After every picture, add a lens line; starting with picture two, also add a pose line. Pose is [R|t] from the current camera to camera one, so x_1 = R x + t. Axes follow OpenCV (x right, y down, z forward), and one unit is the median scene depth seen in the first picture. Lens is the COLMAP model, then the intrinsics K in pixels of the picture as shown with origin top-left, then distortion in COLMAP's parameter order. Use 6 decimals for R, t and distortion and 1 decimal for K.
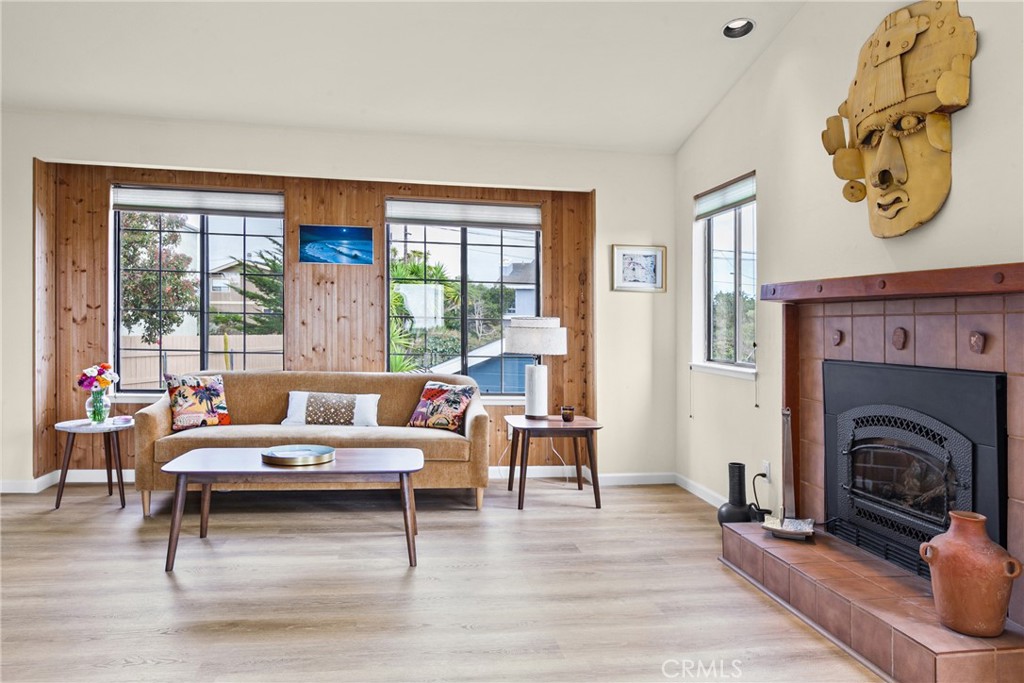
lens RADIAL K [[707.8, 0, 511.1], [0, 707.8, 334.9], [0, 0, 1]] dist [0.000062, 0.006663]
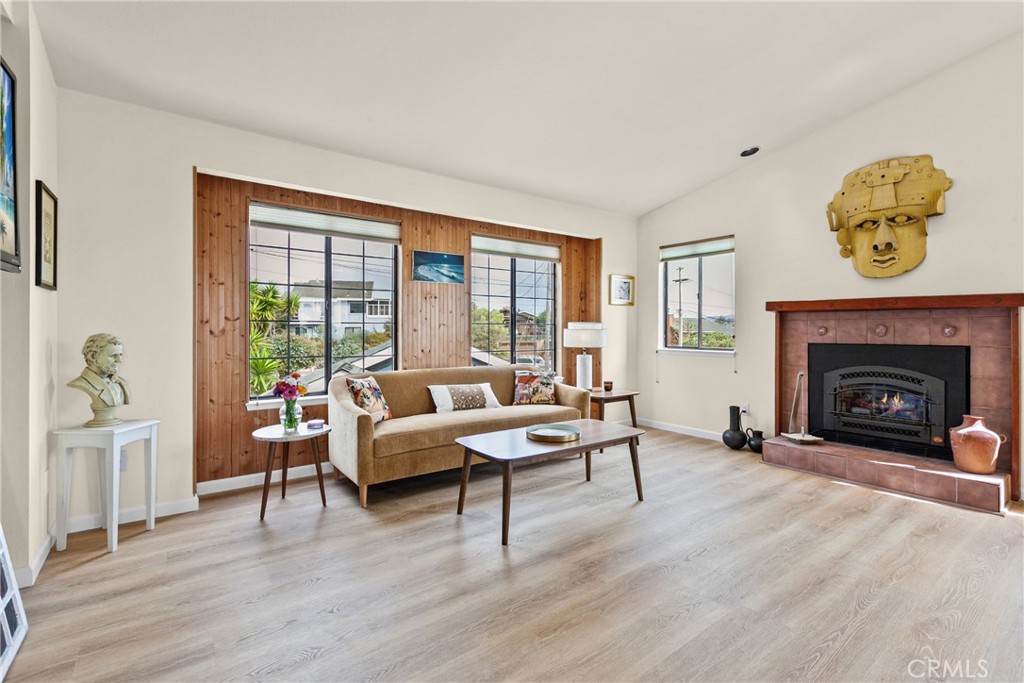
lens RADIAL K [[470.3, 0, 516.1], [0, 470.3, 336.4], [0, 0, 1]] dist [0.001089, -0.000166]
pose [[0.880484, -0.029922, 0.473131, -0.556395], [0.025535, 0.999551, 0.015693, -0.014802], [-0.473388, -0.001736, 0.880852, 0.207029]]
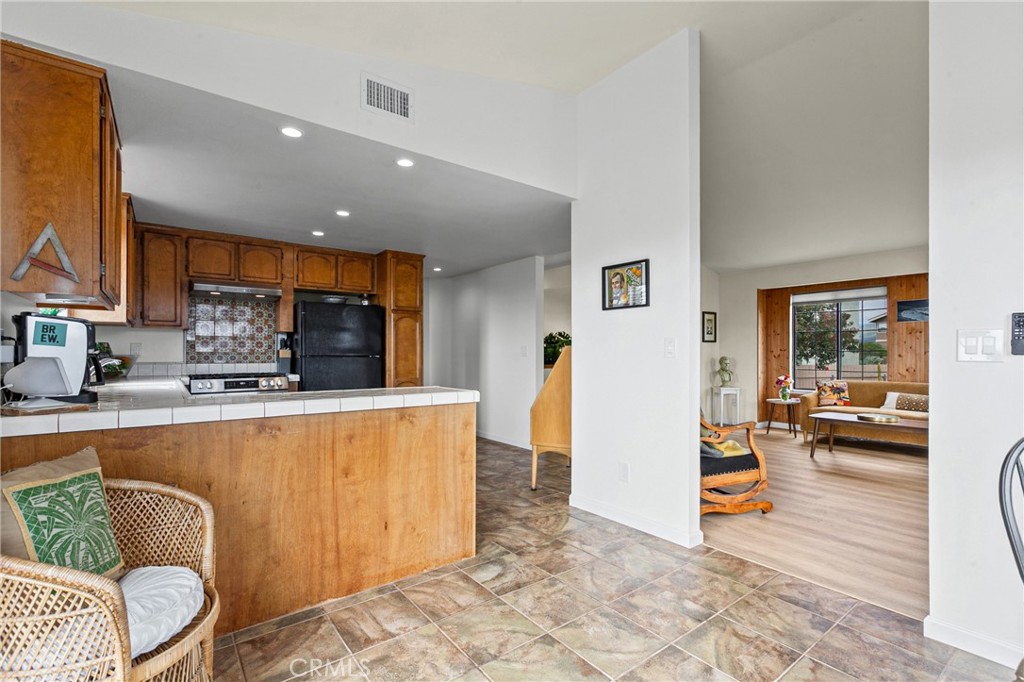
lens RADIAL K [[470.3, 0, 500.1], [0, 470.3, 366.4], [0, 0, 1]] dist [0.001089, -0.000166]
pose [[0.469296, 0.002378, -0.883038, 0.301956], [-0.001367, 0.999997, 0.001967, 0.010469], [0.883040, 0.000284, 0.469298, -0.483483]]
